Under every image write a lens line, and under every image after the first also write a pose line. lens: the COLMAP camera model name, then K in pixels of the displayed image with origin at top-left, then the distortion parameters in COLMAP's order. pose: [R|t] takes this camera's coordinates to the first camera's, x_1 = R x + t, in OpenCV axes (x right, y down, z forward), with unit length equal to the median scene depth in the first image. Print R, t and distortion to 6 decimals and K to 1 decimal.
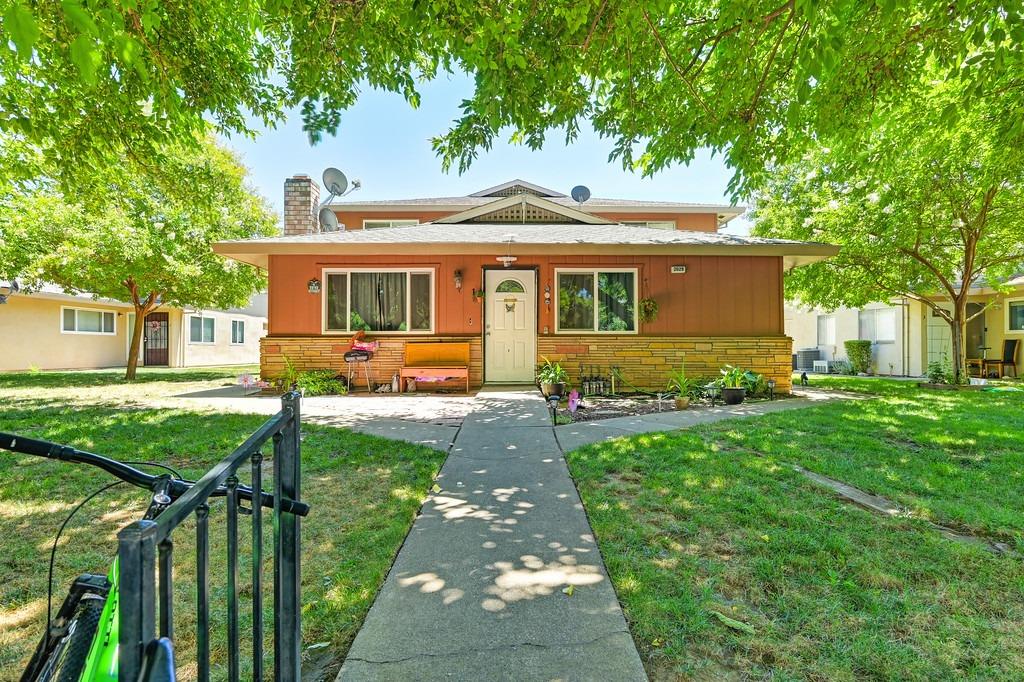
lens RADIAL K [[564.2, 0, 511.7], [0, 564.2, 344.1], [0, 0, 1]] dist [-0.003484, -0.000074]
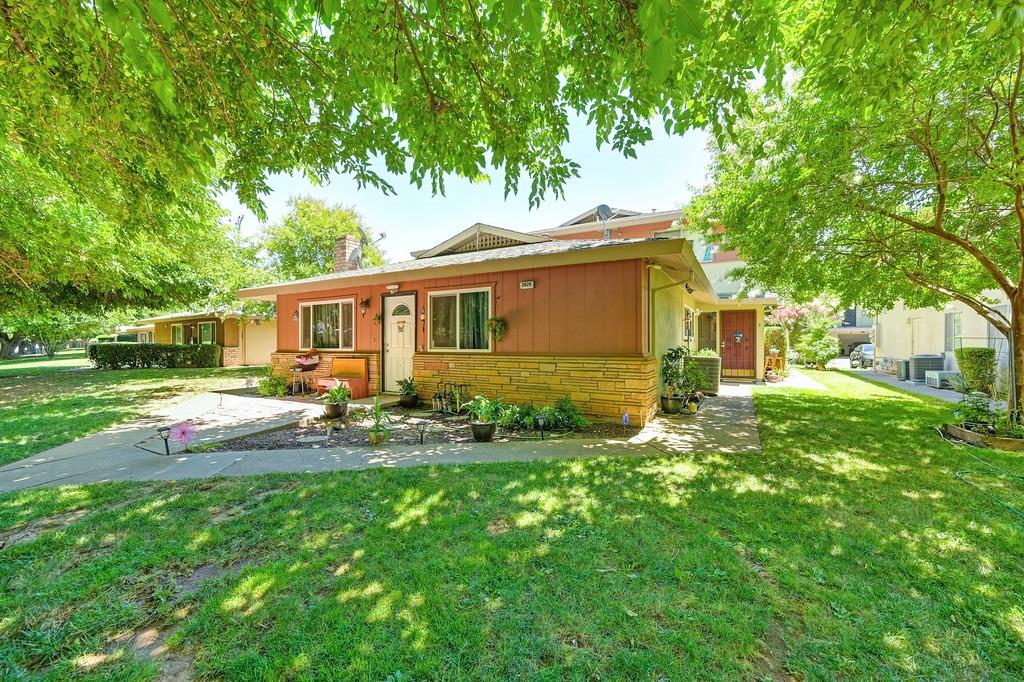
lens RADIAL K [[405.5, 0, 513.2], [0, 405.5, 342.5], [0, 0, 1]] dist [-0.000940, 0.001091]
pose [[0.872578, -0.003614, -0.488462, 0.607529], [0.008133, 0.999941, 0.007131, -0.040415], [0.488408, -0.010195, 0.872556, 0.390065]]
